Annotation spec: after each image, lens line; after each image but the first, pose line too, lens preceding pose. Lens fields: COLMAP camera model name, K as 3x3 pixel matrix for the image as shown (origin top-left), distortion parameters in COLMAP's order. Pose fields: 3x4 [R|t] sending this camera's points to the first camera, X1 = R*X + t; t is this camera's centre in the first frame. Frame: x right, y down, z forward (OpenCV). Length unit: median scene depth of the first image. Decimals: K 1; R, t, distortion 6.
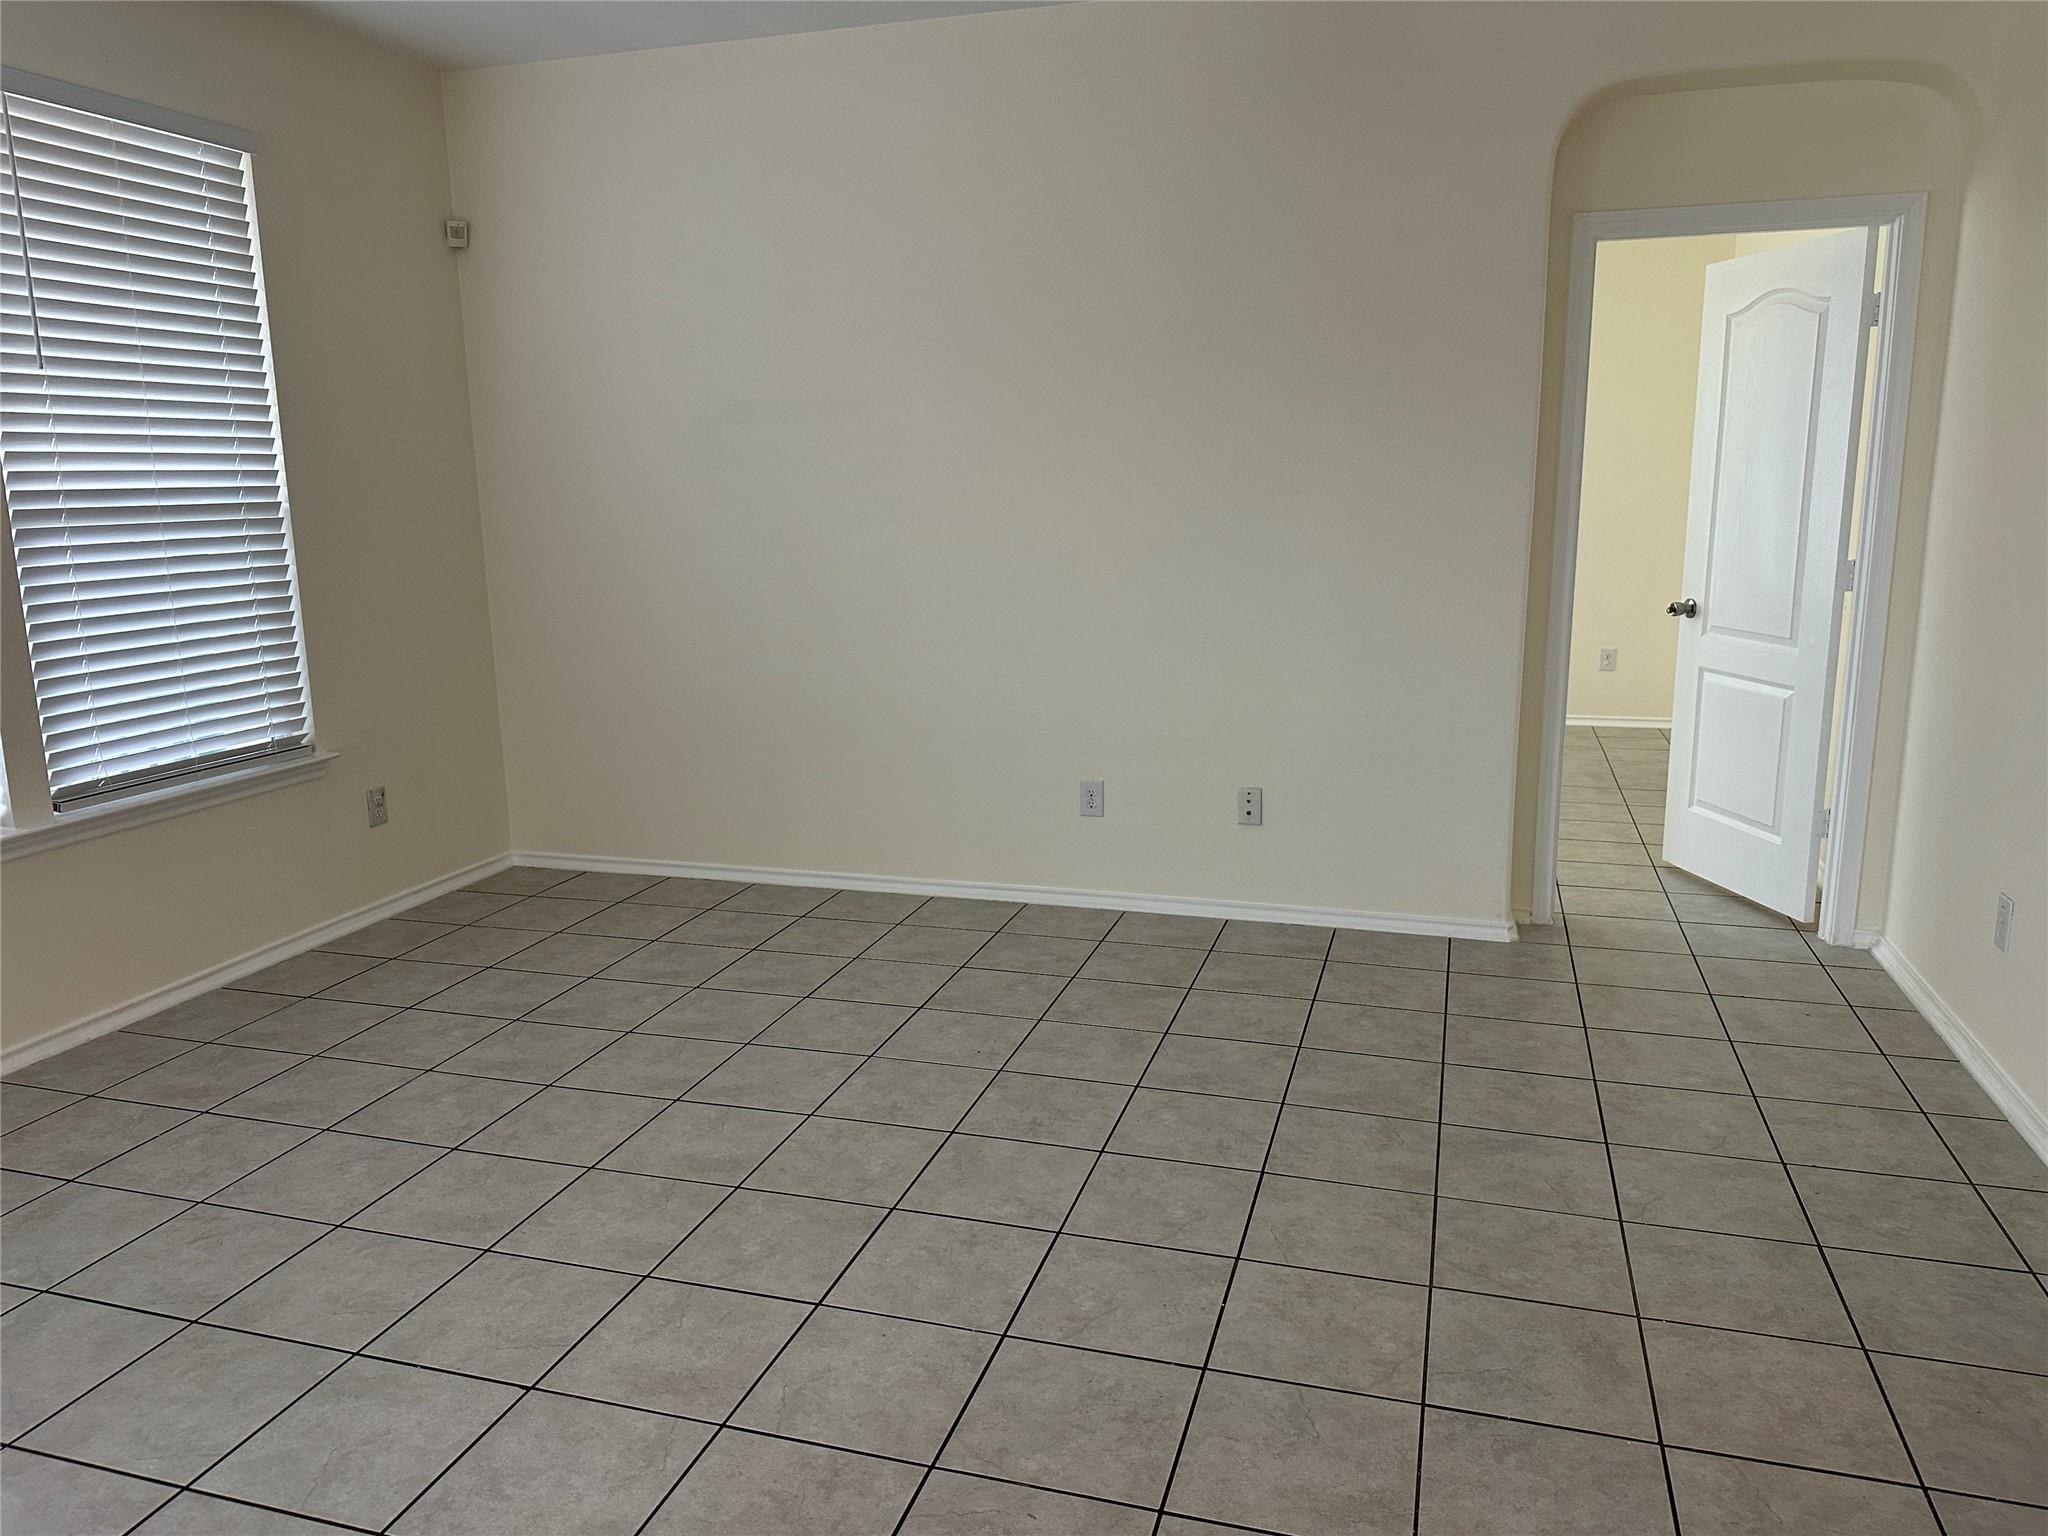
lens RADIAL K [[1443.0, 0, 1023.1], [0, 1443.0, 762.8], [0, 0, 1]] dist [0.053529, -0.067768]
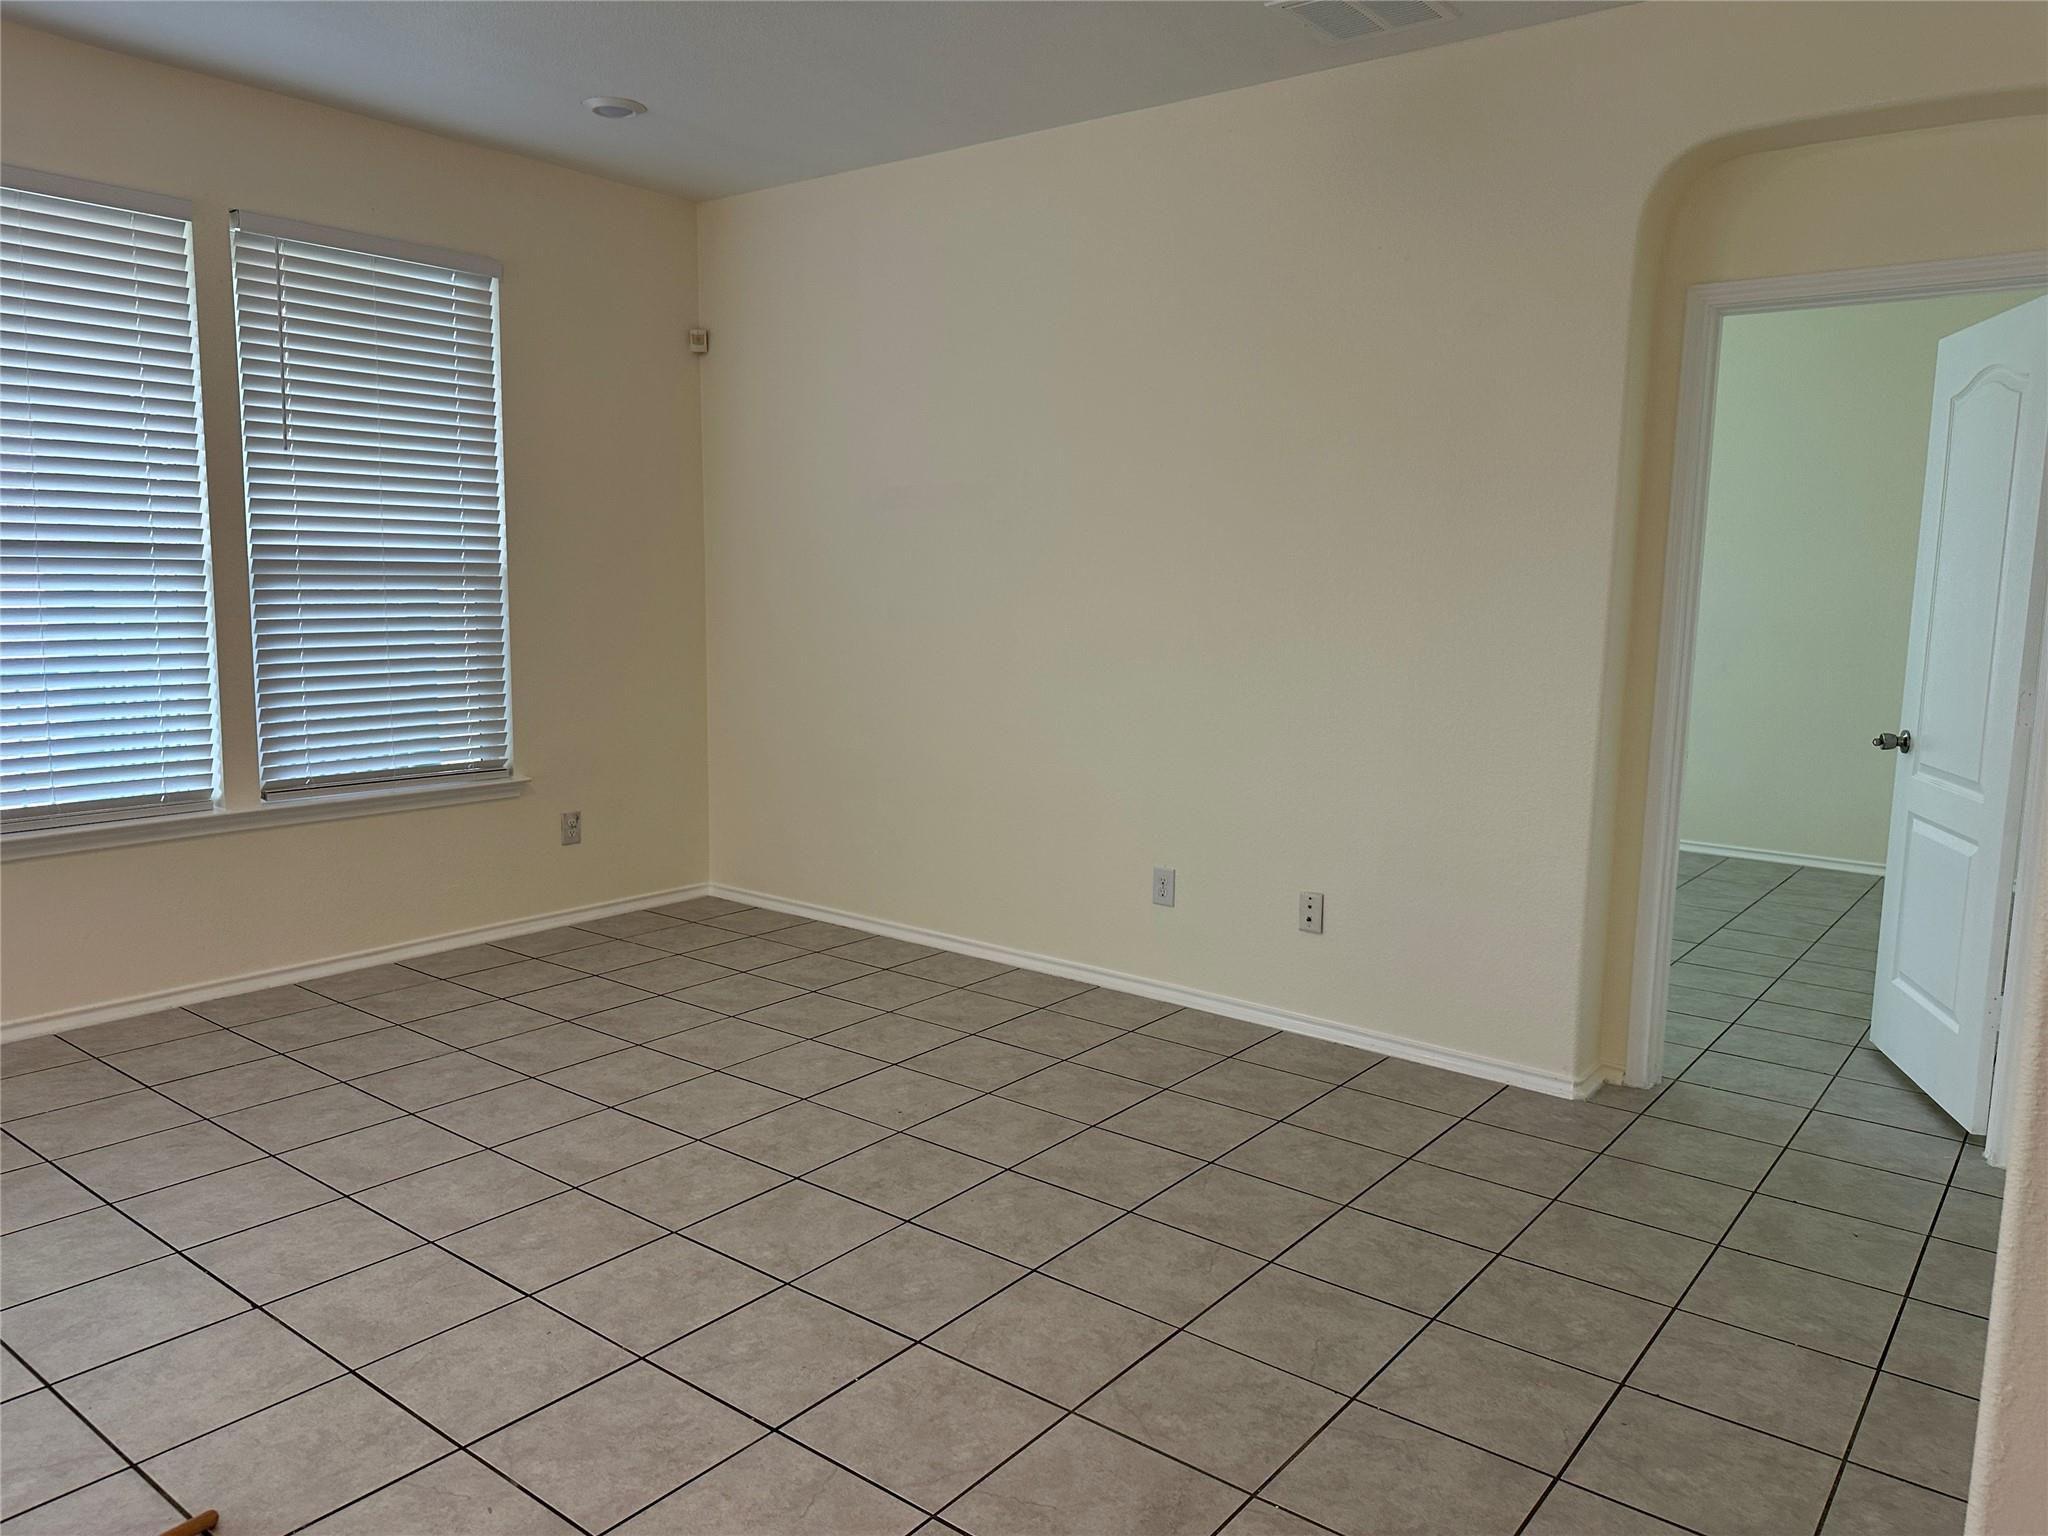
lens RADIAL K [[1443.0, 0, 1034.3], [0, 1443.0, 765.4], [0, 0, 1]] dist [0.053529, -0.067768]
pose [[0.933180, 0.078740, -0.350678, 0.361142], [-0.100219, 0.994014, -0.043496, -0.007183], [0.345154, 0.075734, 0.935485, 0.054220]]
